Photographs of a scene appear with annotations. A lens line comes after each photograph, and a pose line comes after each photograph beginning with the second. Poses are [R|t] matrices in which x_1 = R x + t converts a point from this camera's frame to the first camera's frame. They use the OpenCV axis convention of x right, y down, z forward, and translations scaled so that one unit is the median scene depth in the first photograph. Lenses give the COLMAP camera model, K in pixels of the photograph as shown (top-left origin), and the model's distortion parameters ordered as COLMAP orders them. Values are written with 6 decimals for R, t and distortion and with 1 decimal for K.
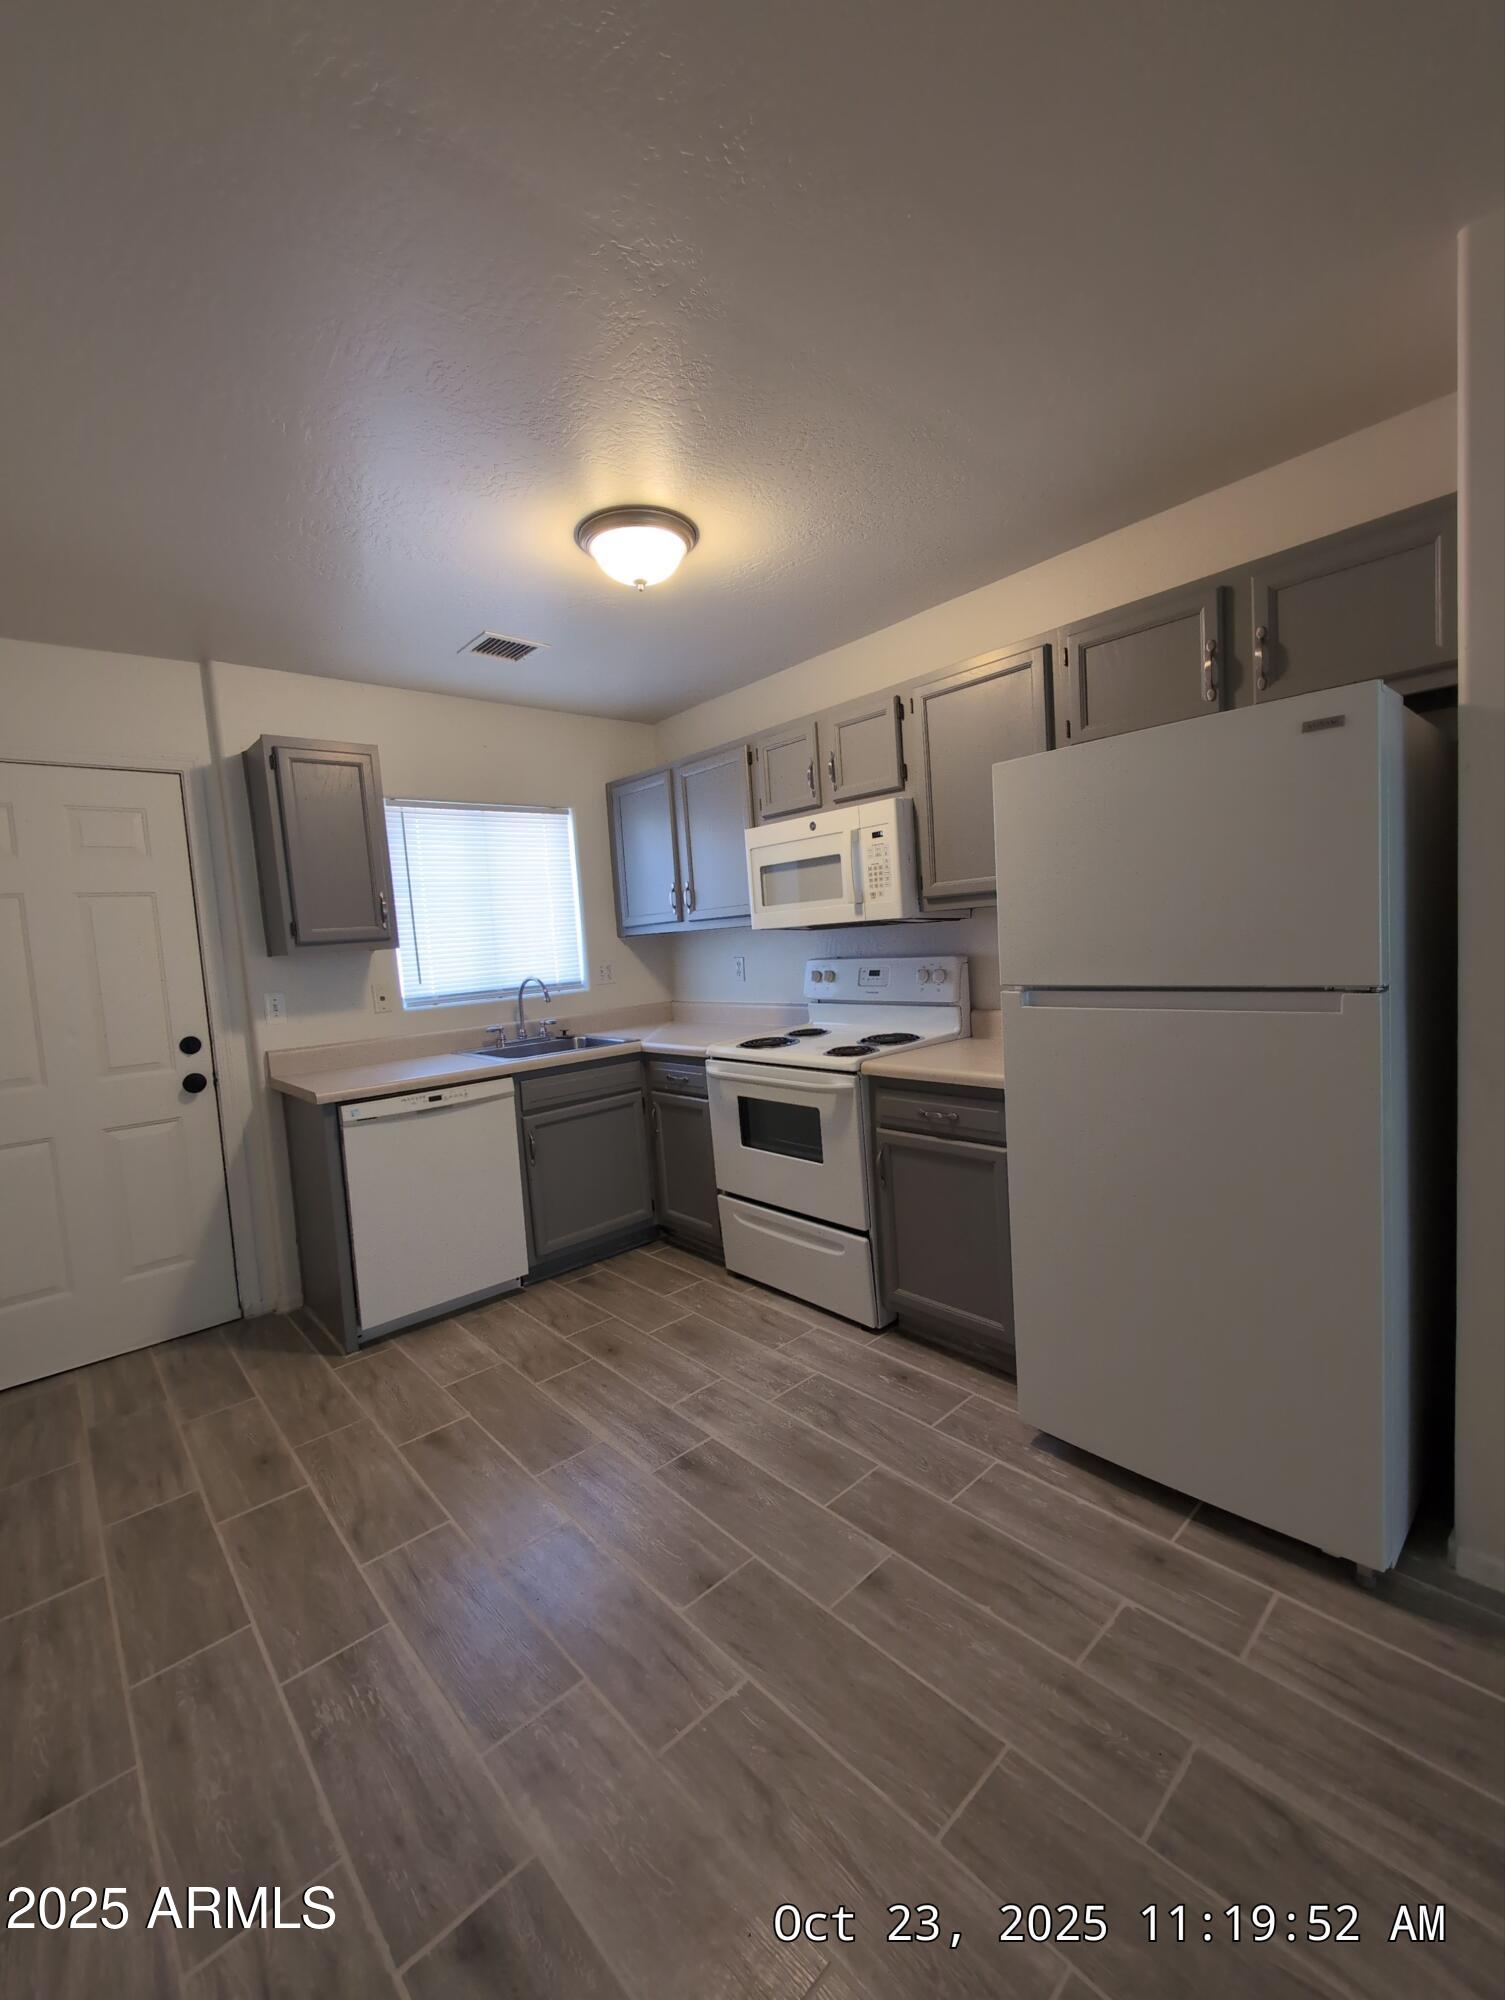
lens RADIAL K [[840.5, 0, 764.4], [0, 840.5, 992.2], [0, 0, 1]] dist [0.000134, -0.000872]
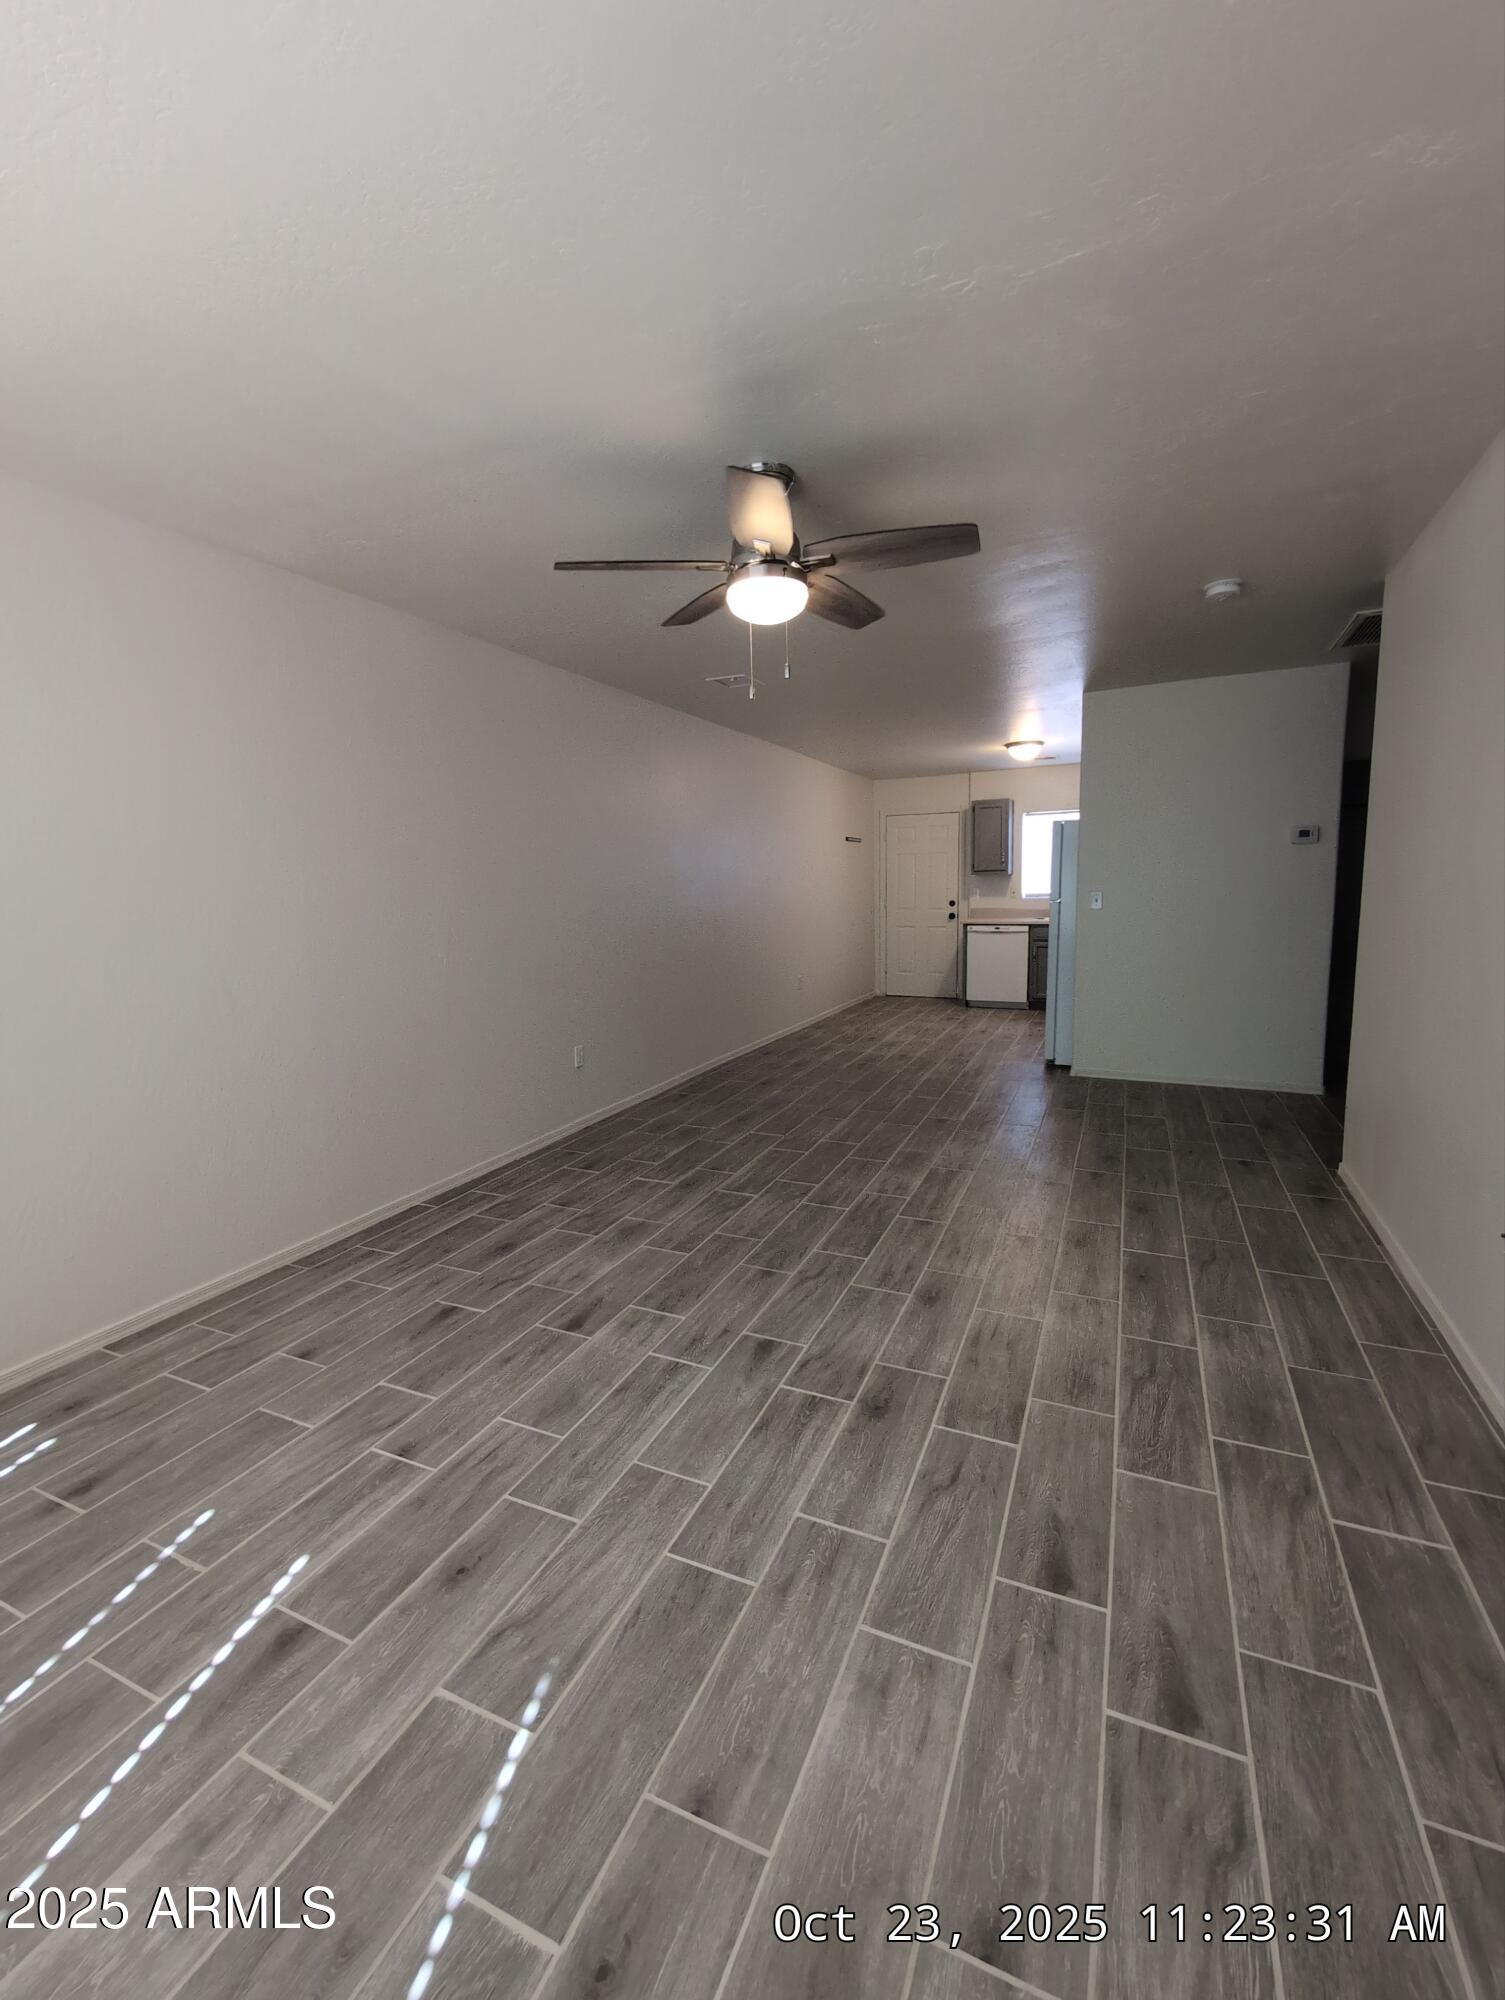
lens RADIAL K [[828.9, 0, 752.5], [0, 828.9, 1000.0], [0, 0, 1]] dist [0.009647, -0.000421]
pose [[0.398468, 0.184149, -0.898506, 2.350728], [-0.069348, 0.982882, 0.170688, -0.072166], [0.914557, -0.005704, 0.404417, -1.144936]]
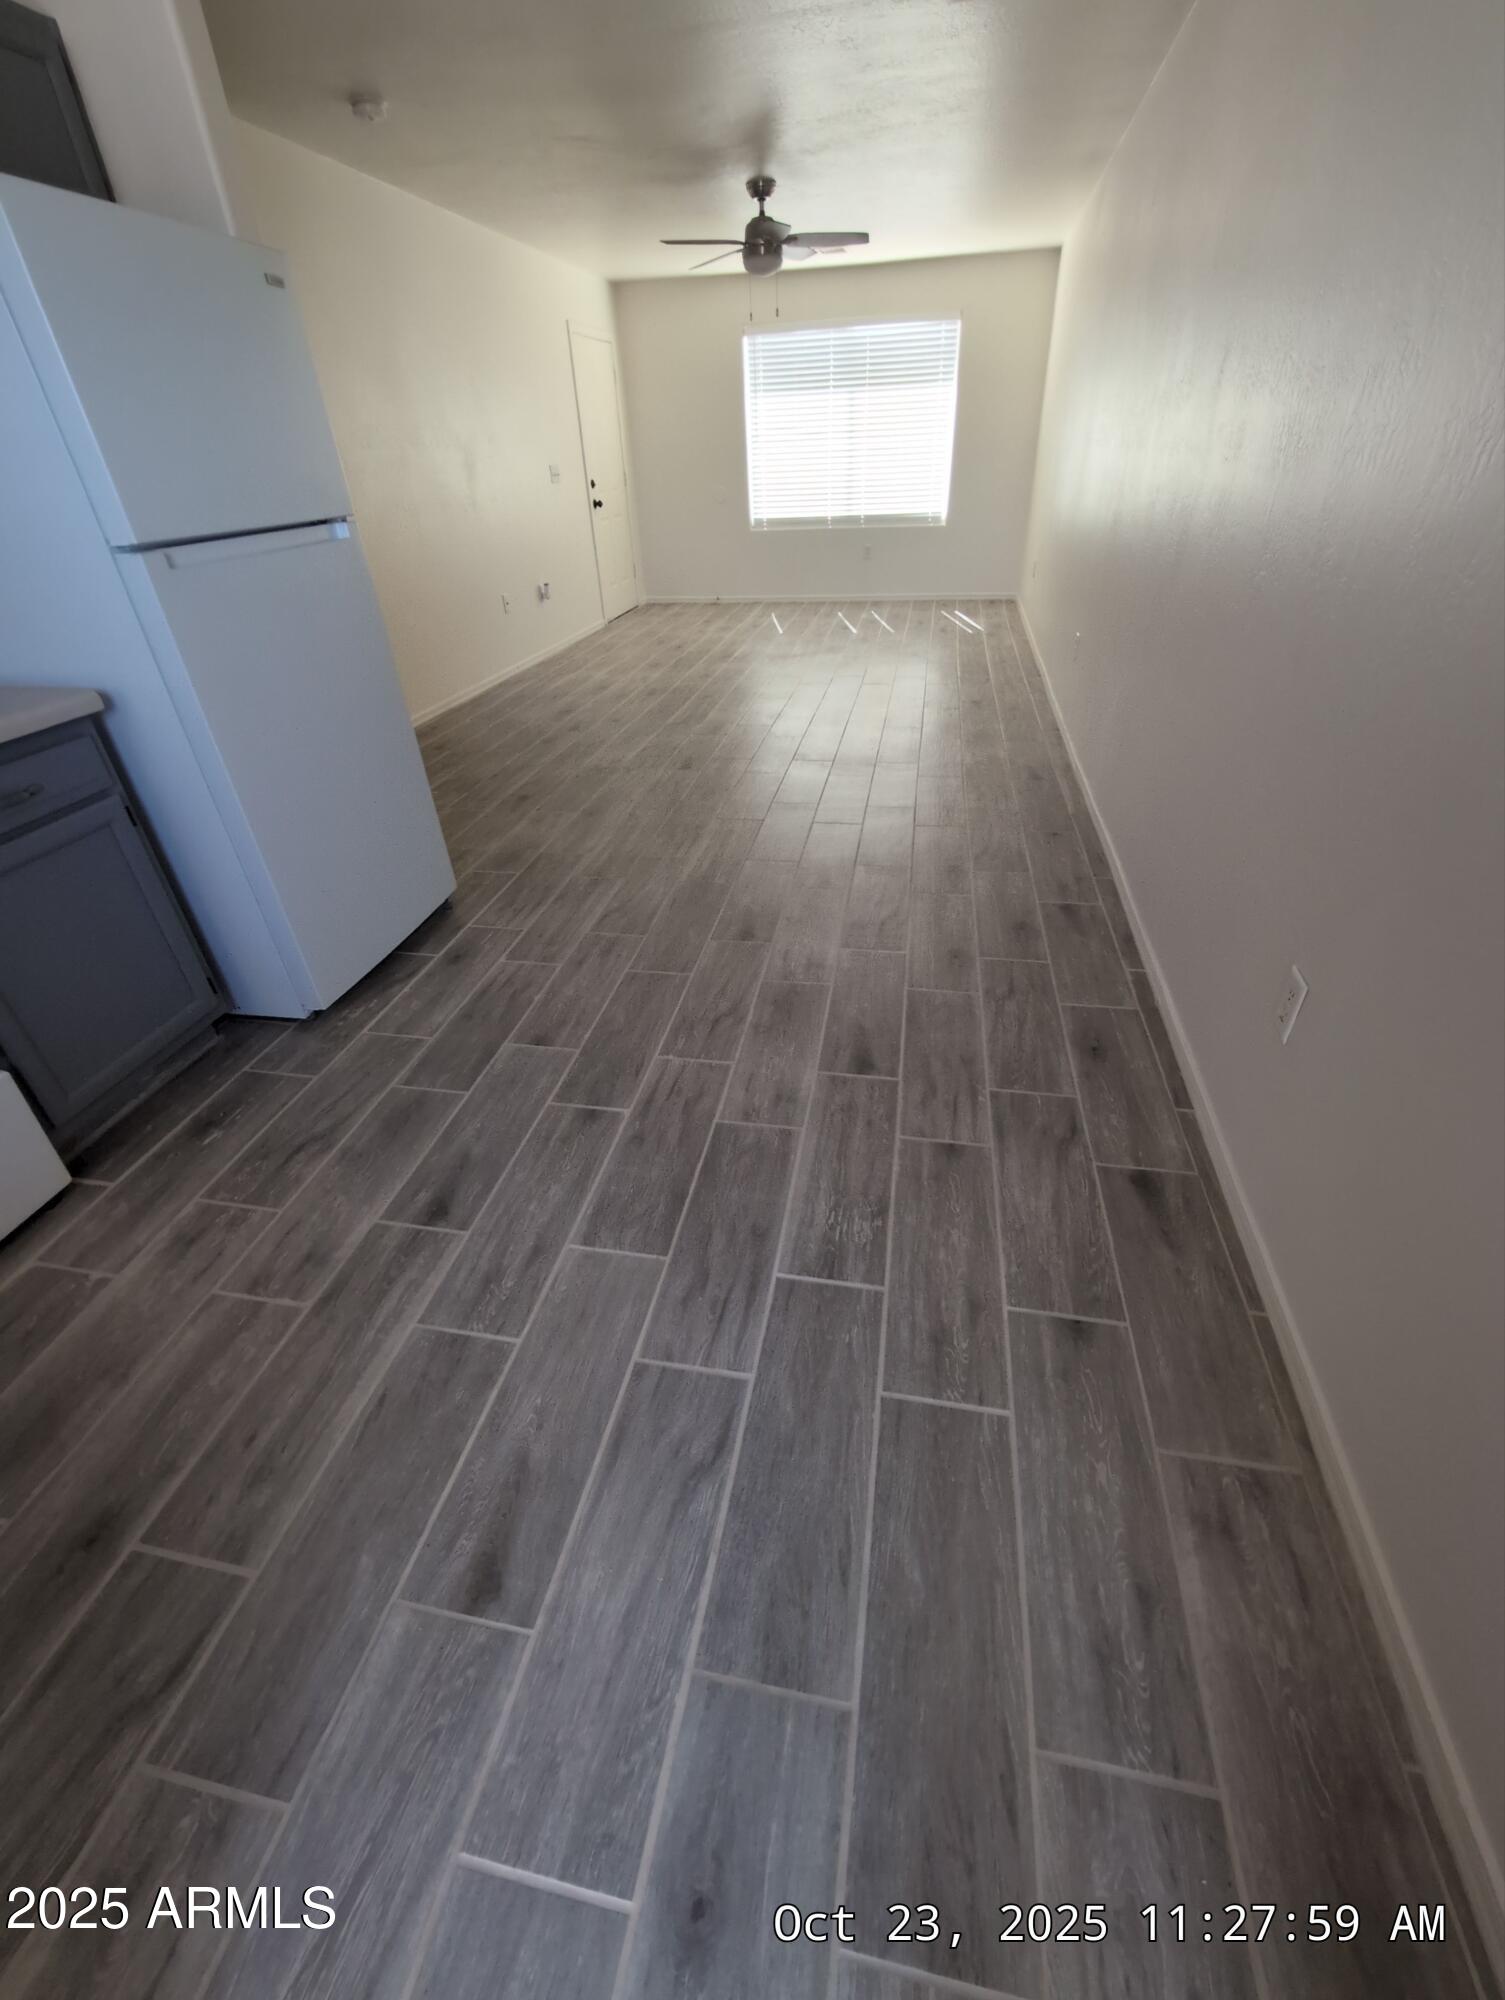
lens RADIAL K [[828.9, 0, 752.5], [0, 828.9, 1000.0], [0, 0, 1]] dist [0.009647, -0.000421]
pose [[-0.590434, -0.372673, 0.715893, -0.664655], [0.133918, 0.829476, 0.542251, -0.001390], [-0.795898, 0.416034, -0.439843, 0.888140]]
